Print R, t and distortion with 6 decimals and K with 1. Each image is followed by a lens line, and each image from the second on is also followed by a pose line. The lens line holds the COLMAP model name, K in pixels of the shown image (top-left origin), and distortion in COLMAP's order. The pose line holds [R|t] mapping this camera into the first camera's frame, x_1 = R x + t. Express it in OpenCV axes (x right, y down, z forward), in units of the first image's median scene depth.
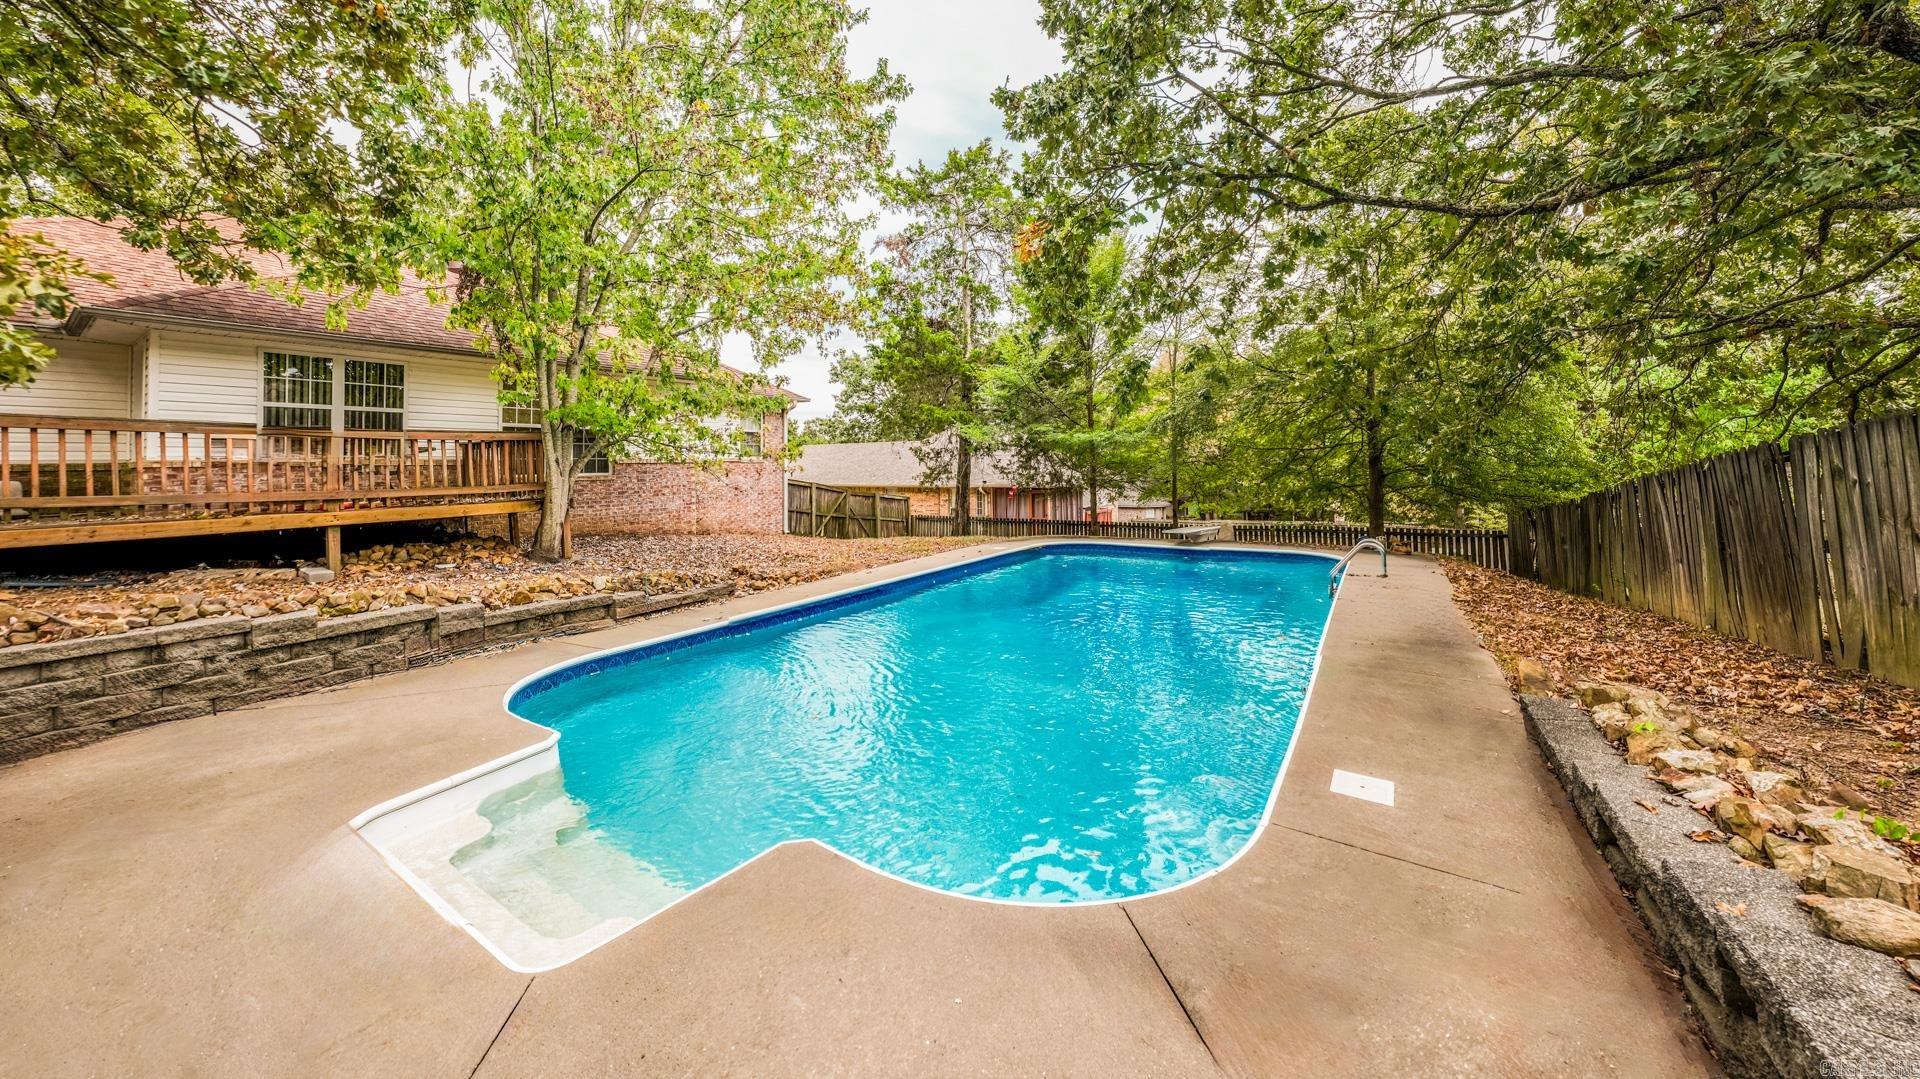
lens RADIAL K [[656.8, 0, 948.1], [0, 656.8, 442.6], [0, 0, 1]] dist [0.011870, -0.000065]
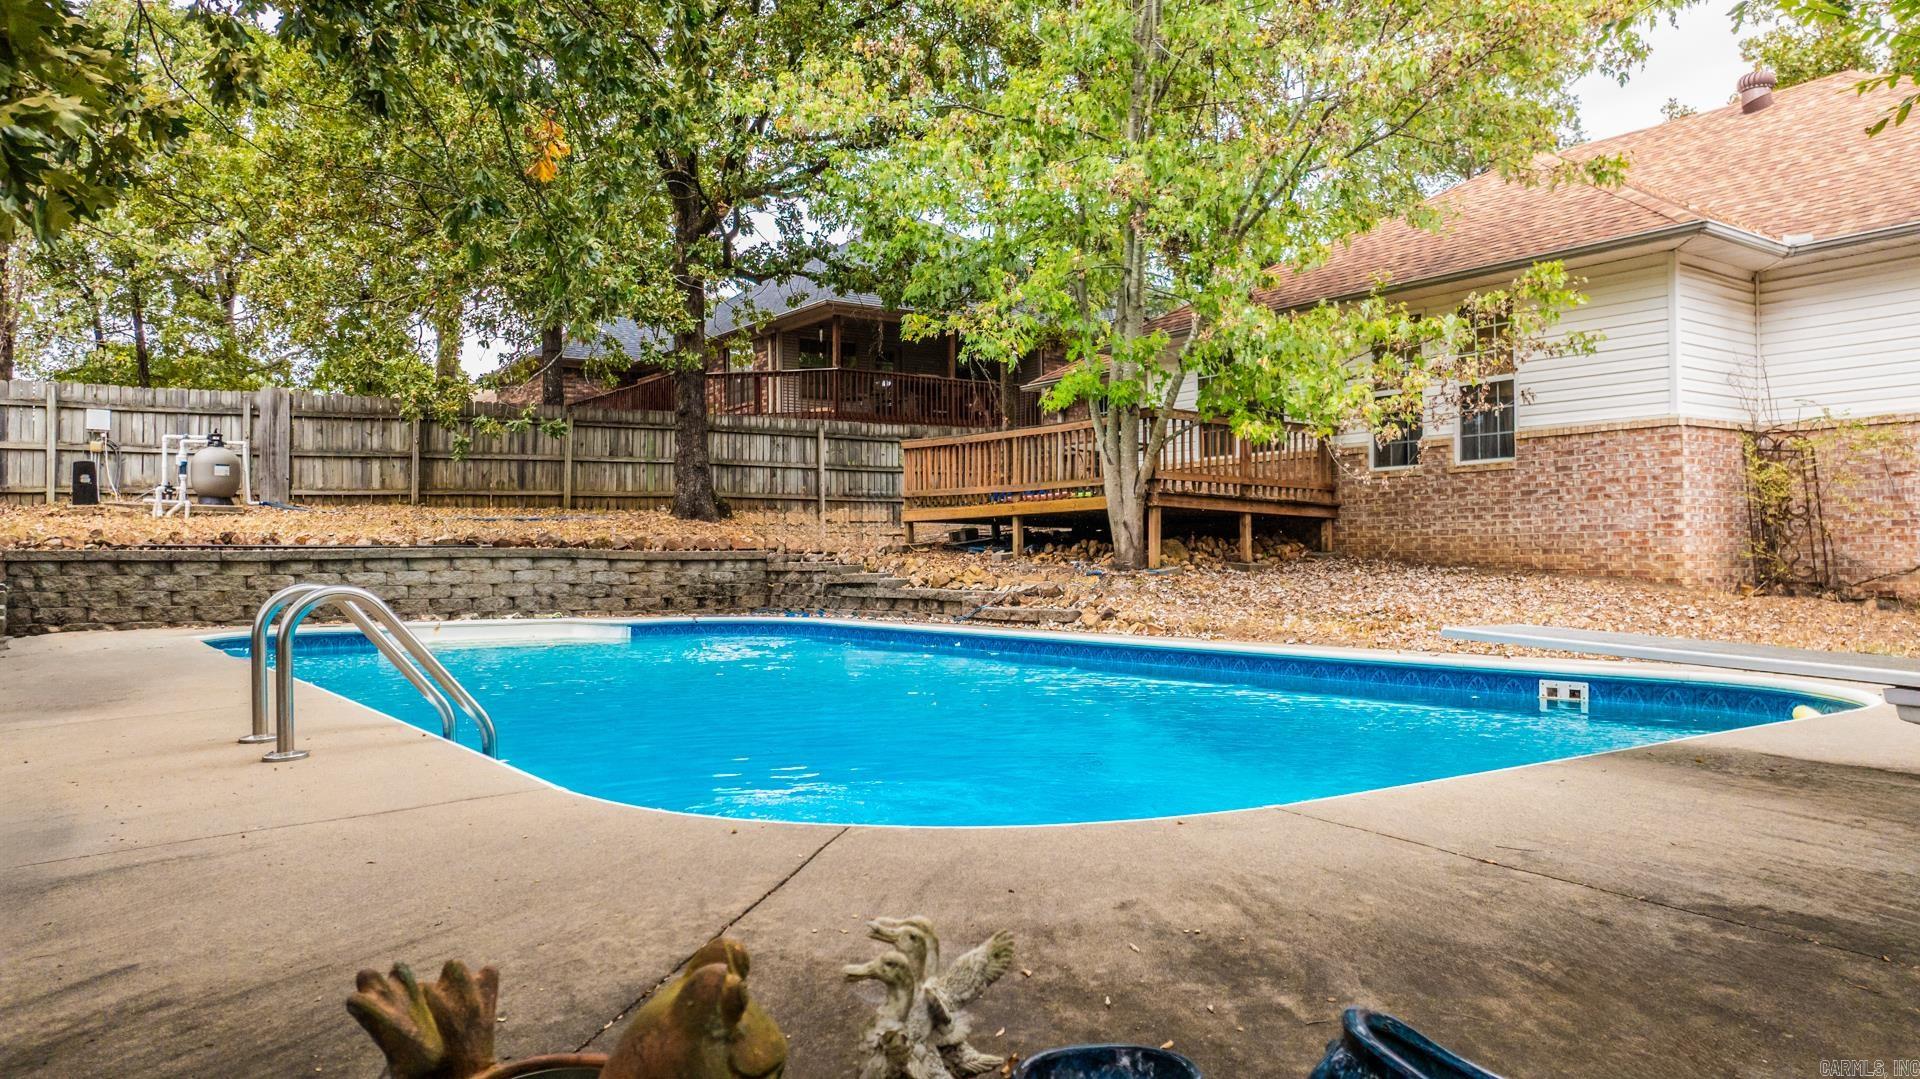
lens RADIAL K [[1373.4, 0, 960.0], [0, 1373.4, 539.5], [0, 0, 1]] dist [-0.010076, -0.000643]
pose [[-0.377970, 0.015392, -0.925690, 0.955457], [0.058580, 0.998256, -0.007320, 0.127586], [0.923963, -0.056994, -0.378212, 1.321901]]
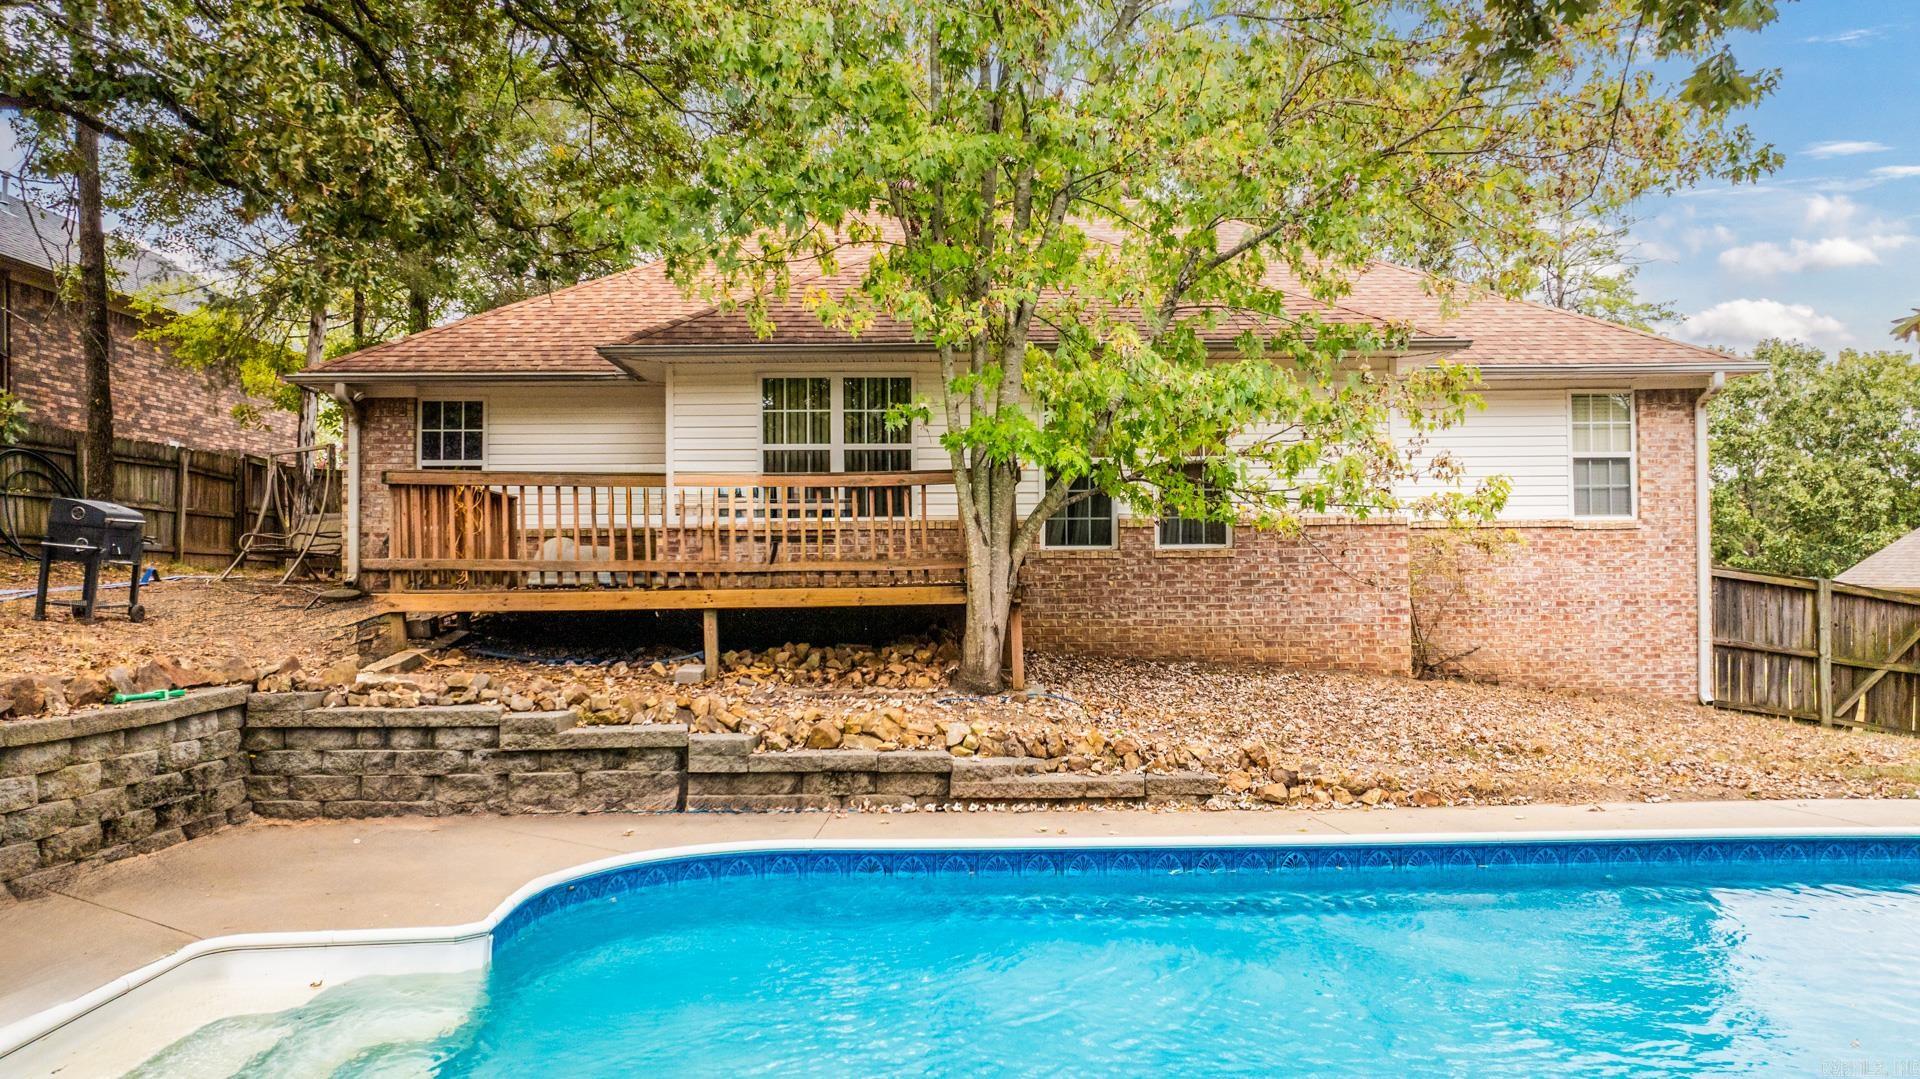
lens RADIAL K [[1373.4, 0, 960.0], [0, 1373.4, 539.5], [0, 0, 1]] dist [-0.010076, -0.000643]
pose [[0.567179, 0.001049, -0.823594, 0.351735], [0.028755, 0.999364, 0.021075, 0.018614], [0.823093, -0.035635, 0.566788, 0.279297]]
